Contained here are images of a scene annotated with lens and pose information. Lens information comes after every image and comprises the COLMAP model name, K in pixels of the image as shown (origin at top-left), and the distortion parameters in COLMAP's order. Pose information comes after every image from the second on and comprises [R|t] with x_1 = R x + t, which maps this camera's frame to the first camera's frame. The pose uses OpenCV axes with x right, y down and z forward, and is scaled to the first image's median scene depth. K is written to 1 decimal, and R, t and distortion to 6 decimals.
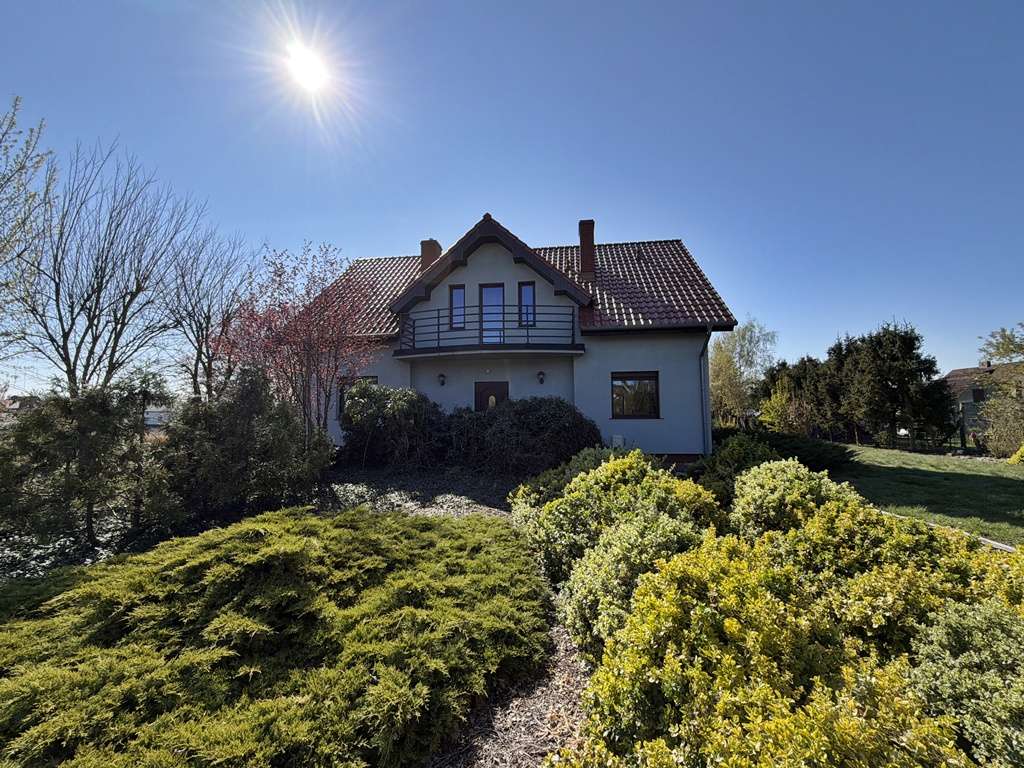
lens RADIAL K [[409.7, 0, 513.7], [0, 409.7, 382.1], [0, 0, 1]] dist [0.000813, -0.000087]
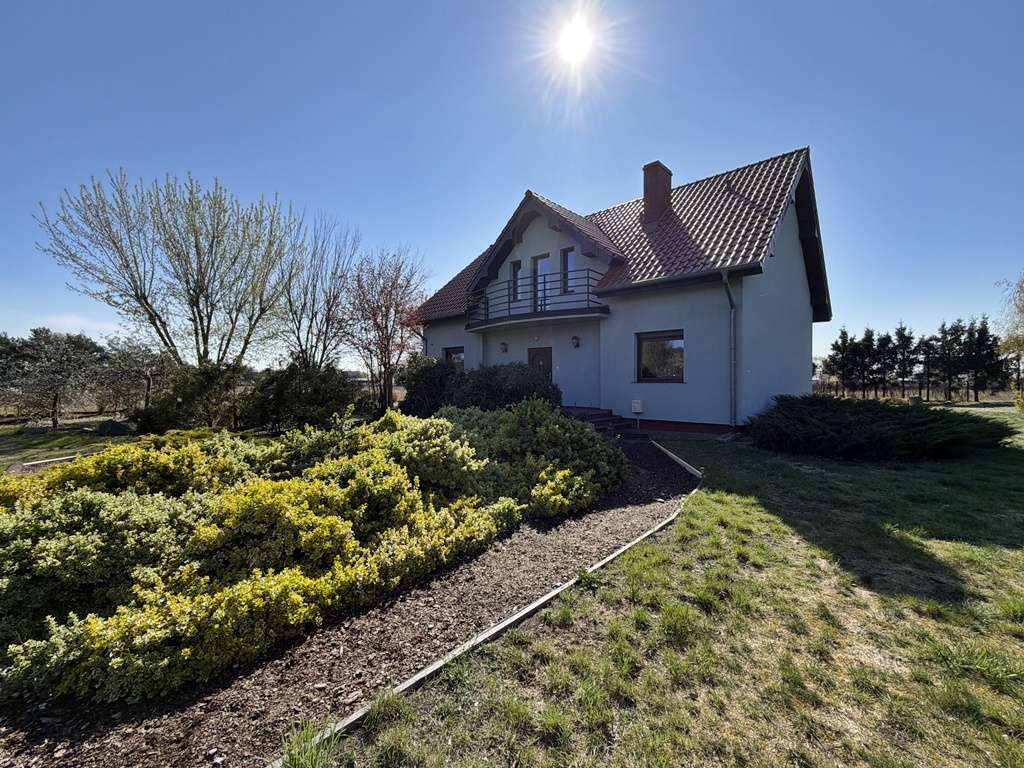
lens RADIAL K [[409.7, 0, 513.7], [0, 409.7, 382.1], [0, 0, 1]] dist [0.000813, -0.000087]
pose [[0.863882, 0.006220, -0.503655, 0.432080], [0.043672, 0.995233, 0.087198, -0.006637], [0.501797, -0.097325, 0.859493, 0.009146]]
